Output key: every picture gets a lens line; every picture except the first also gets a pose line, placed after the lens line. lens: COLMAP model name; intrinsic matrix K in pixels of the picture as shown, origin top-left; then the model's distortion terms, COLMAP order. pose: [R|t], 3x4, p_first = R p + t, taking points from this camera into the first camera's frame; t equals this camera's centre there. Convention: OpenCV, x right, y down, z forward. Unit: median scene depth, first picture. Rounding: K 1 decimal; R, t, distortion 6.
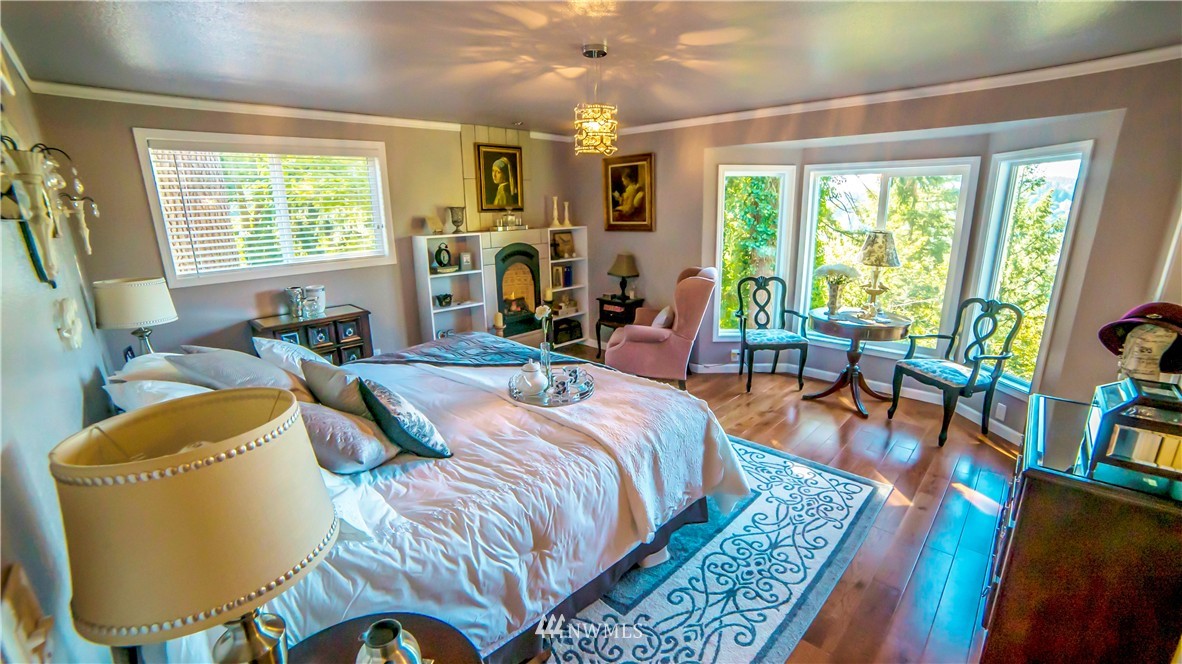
lens RADIAL K [[489.2, 0, 591.0], [0, 489.2, 332.0], [0, 0, 1]] dist [-0.095796, 0.030764]
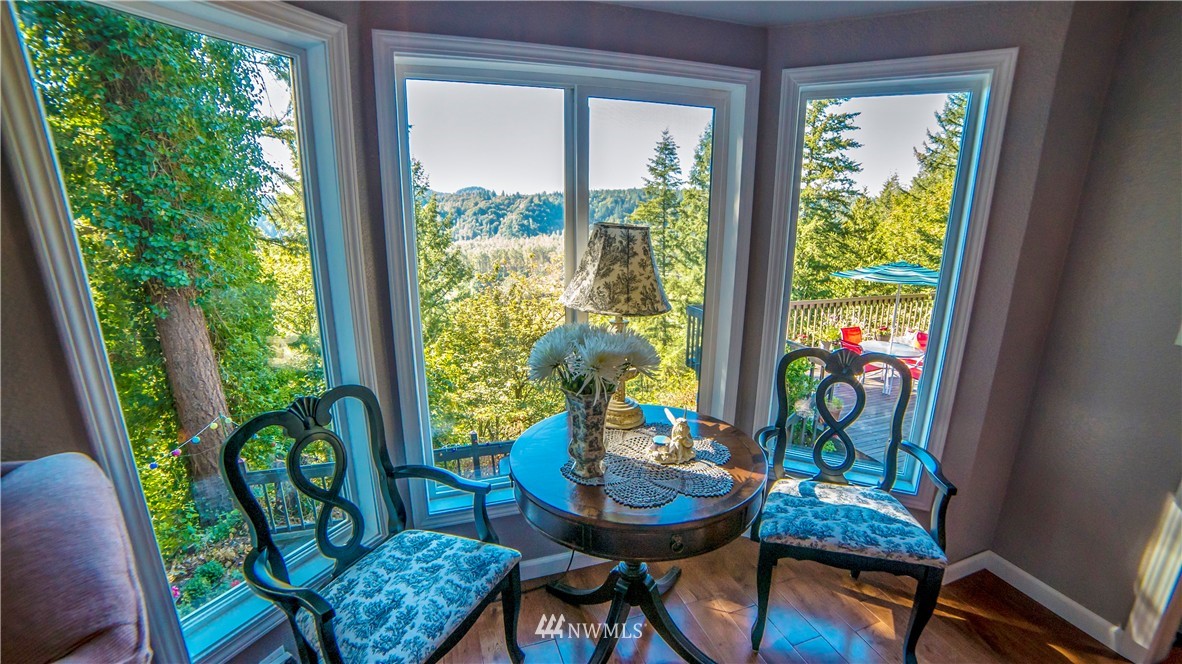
lens RADIAL K [[489.2, 0, 591.0], [0, 489.2, 332.0], [0, 0, 1]] dist [-0.095796, 0.030764]
pose [[0.445895, -0.199398, 0.872593, 0.078227], [0.209721, 0.971008, 0.114720, -0.062345], [-0.870169, 0.131848, 0.474786, 0.291488]]
